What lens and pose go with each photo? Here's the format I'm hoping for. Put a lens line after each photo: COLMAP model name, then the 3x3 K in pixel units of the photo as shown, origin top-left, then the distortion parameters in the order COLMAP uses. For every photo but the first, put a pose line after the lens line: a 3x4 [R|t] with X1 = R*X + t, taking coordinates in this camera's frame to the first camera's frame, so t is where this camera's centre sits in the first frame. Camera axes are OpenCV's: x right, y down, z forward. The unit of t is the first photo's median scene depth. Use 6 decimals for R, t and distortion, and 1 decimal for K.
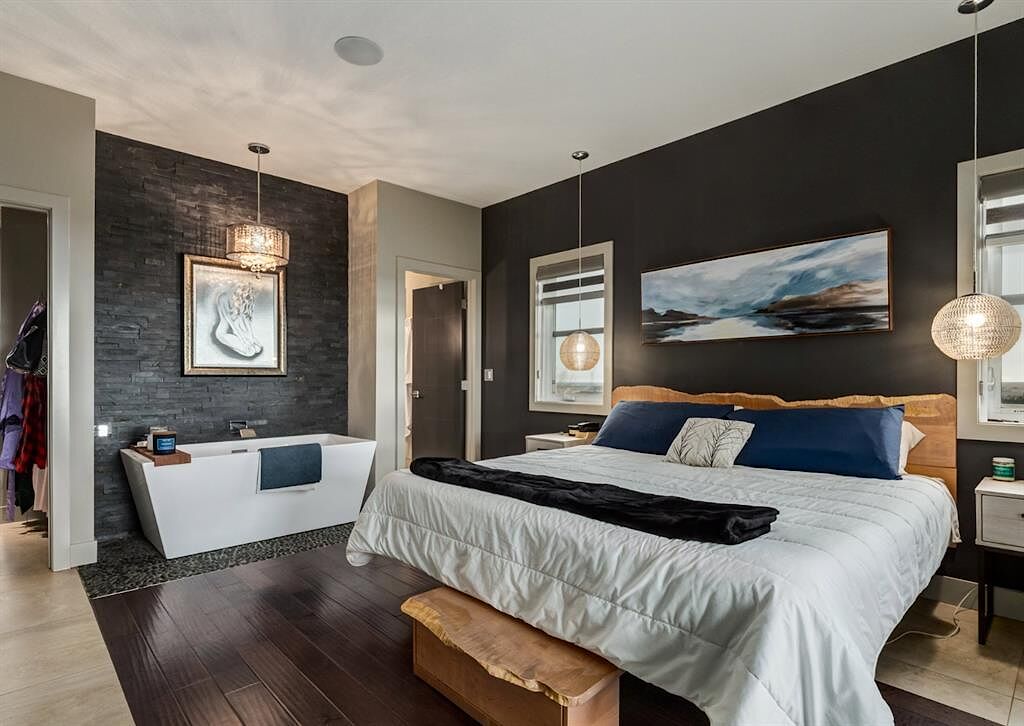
lens RADIAL K [[553.9, 0, 512.0], [0, 553.9, 363.0], [0, 0, 1]] dist [-0.000200, 0.000051]
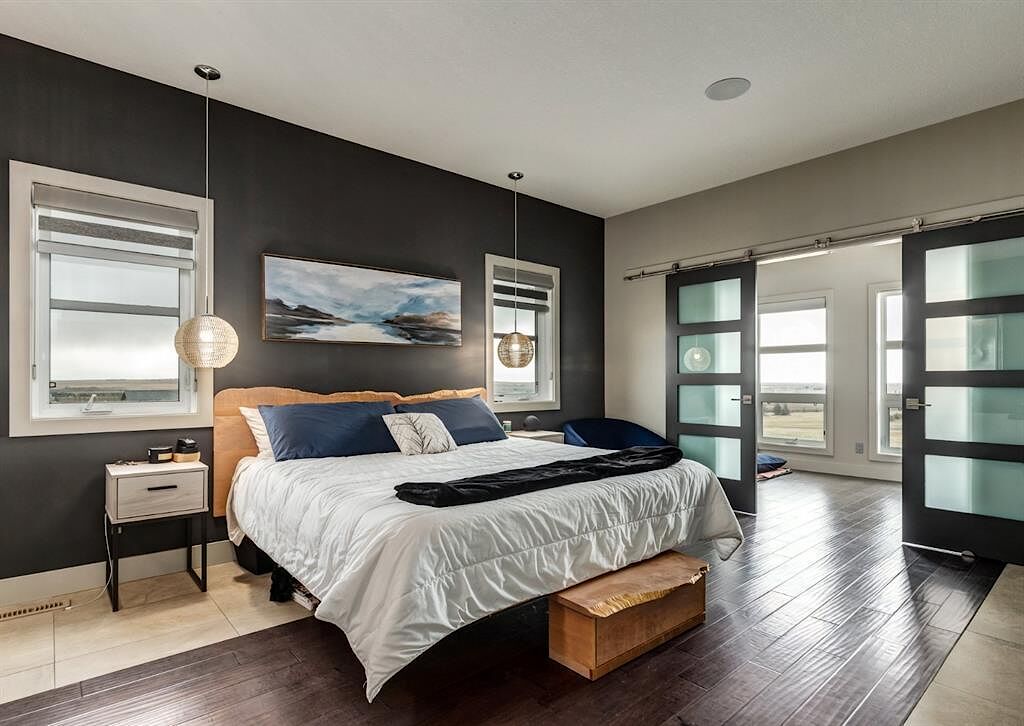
lens RADIAL K [[533.3, 0, 513.1], [0, 533.3, 378.2], [0, 0, 1]] dist [-0.004710, -0.000971]
pose [[0.027666, 0.003499, 0.999611, -0.726432], [-0.024483, 0.999696, -0.002822, 0.025693], [-0.999317, -0.024395, 0.027743, 0.741102]]
